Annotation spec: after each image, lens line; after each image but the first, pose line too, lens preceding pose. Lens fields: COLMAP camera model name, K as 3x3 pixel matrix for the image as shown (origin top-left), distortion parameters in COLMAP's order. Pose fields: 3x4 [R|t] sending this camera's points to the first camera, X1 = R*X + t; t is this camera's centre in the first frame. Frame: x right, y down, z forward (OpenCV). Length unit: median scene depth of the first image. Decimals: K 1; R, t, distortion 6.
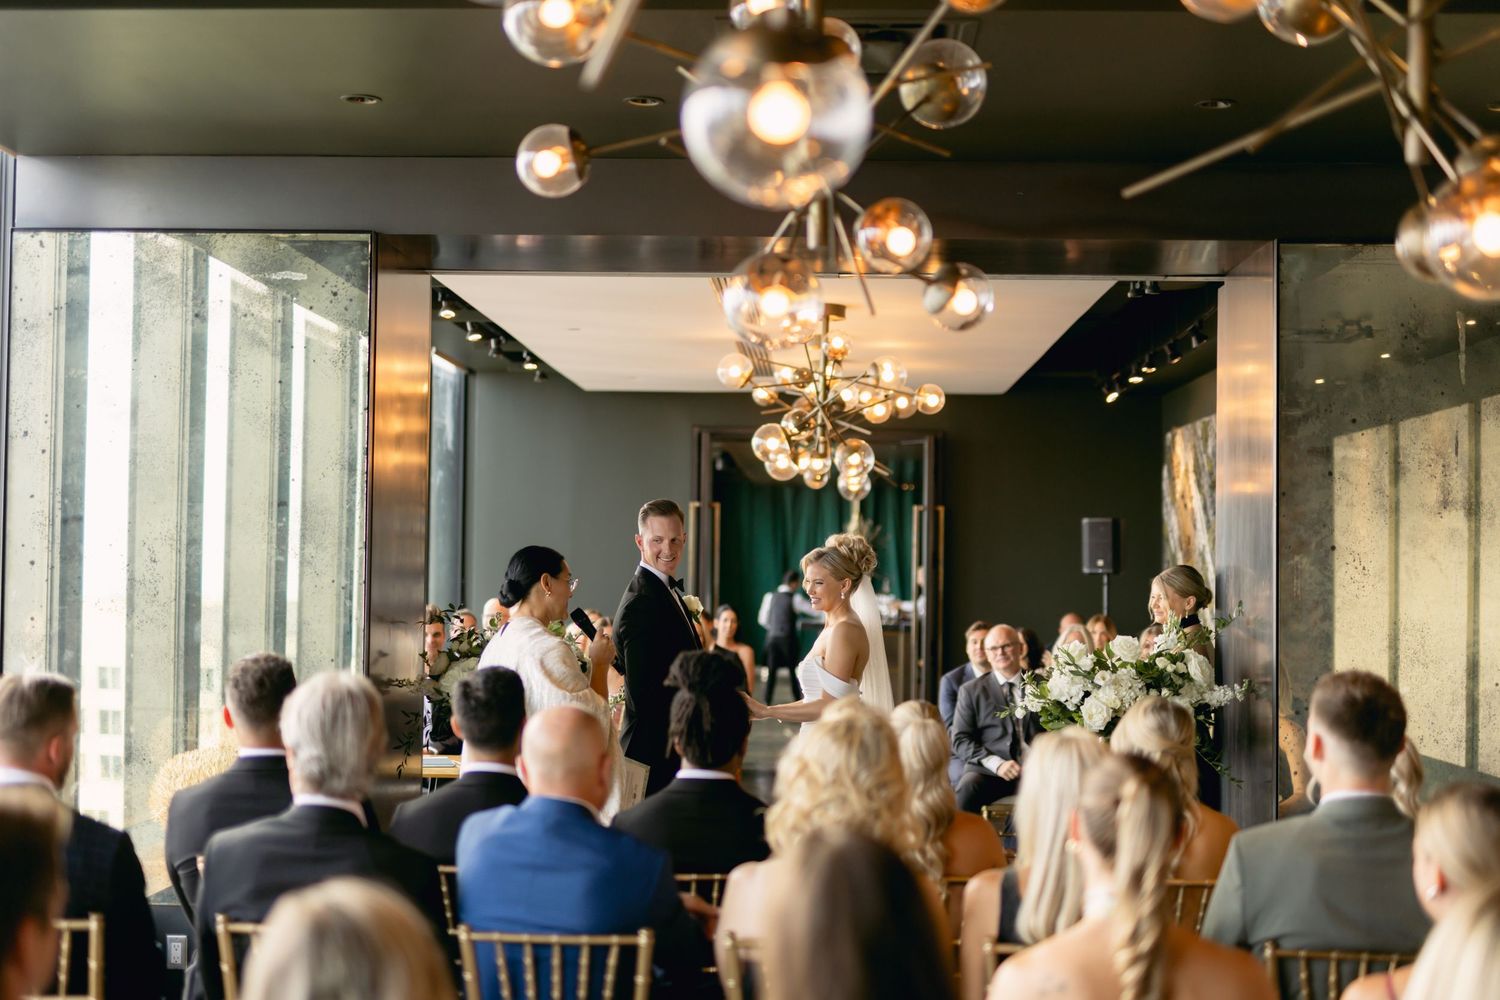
lens RADIAL K [[2839.7, 0, 750.0], [0, 2839.7, 500.0], [0, 0, 1]] dist [0.001184, 0.063266]
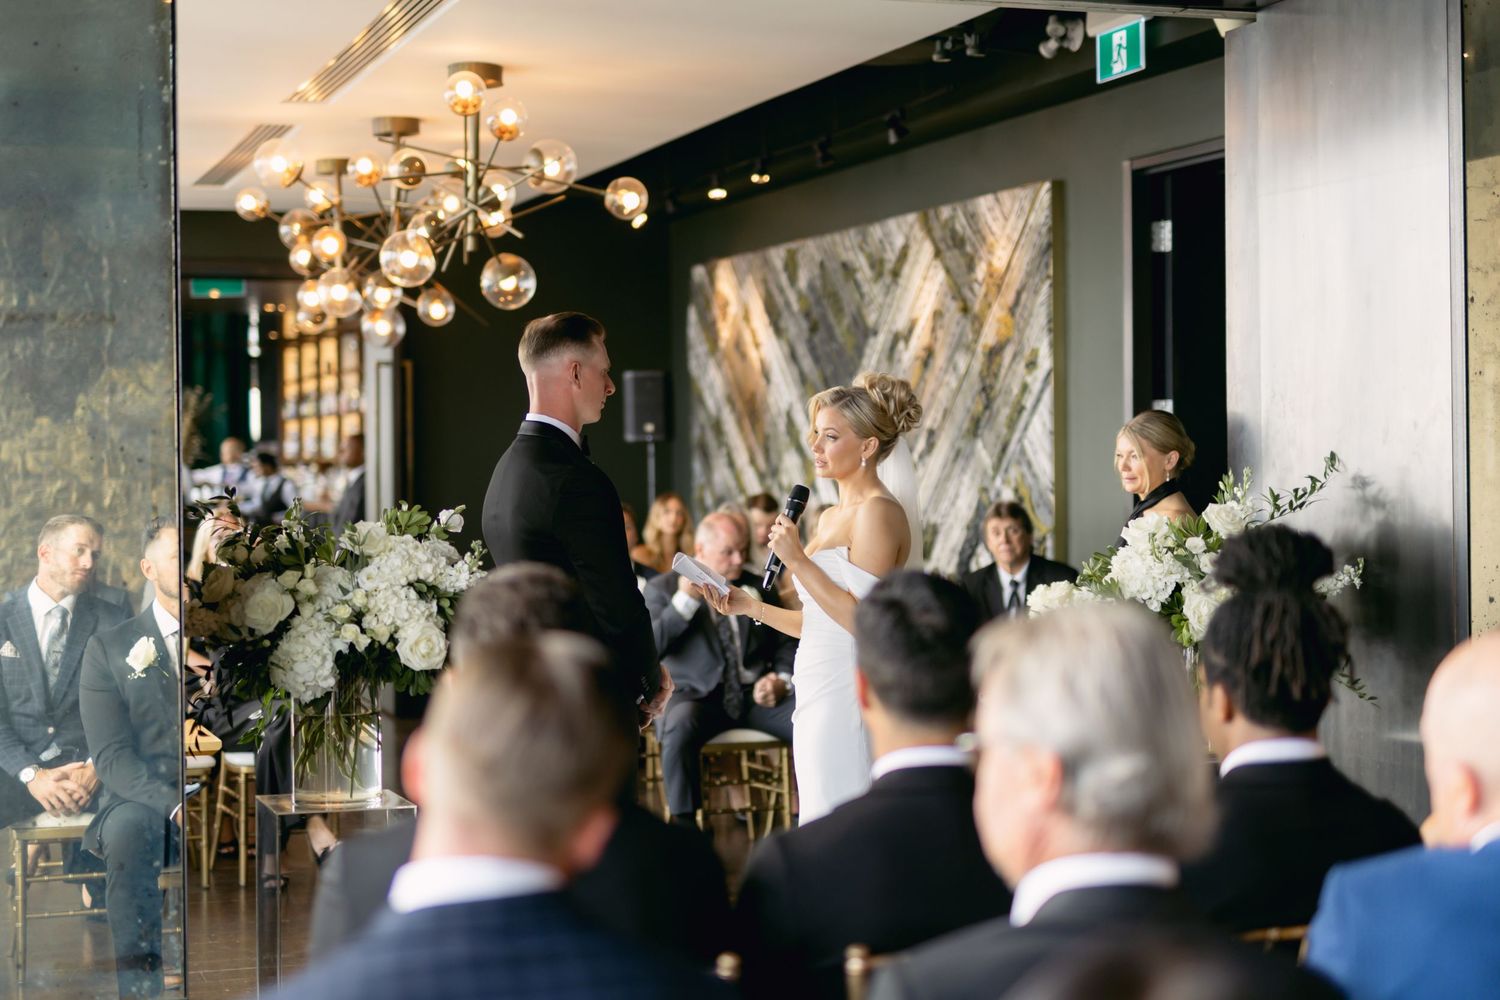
lens RADIAL K [[2839.7, 0, 750.0], [0, 2839.7, 500.0], [0, 0, 1]] dist [0.001184, 0.063266]
pose [[0.909952, -0.027837, 0.413779, -0.186283], [0.012761, 0.999152, 0.039155, 0.012020], [-0.414518, -0.030349, 0.909535, 0.278830]]
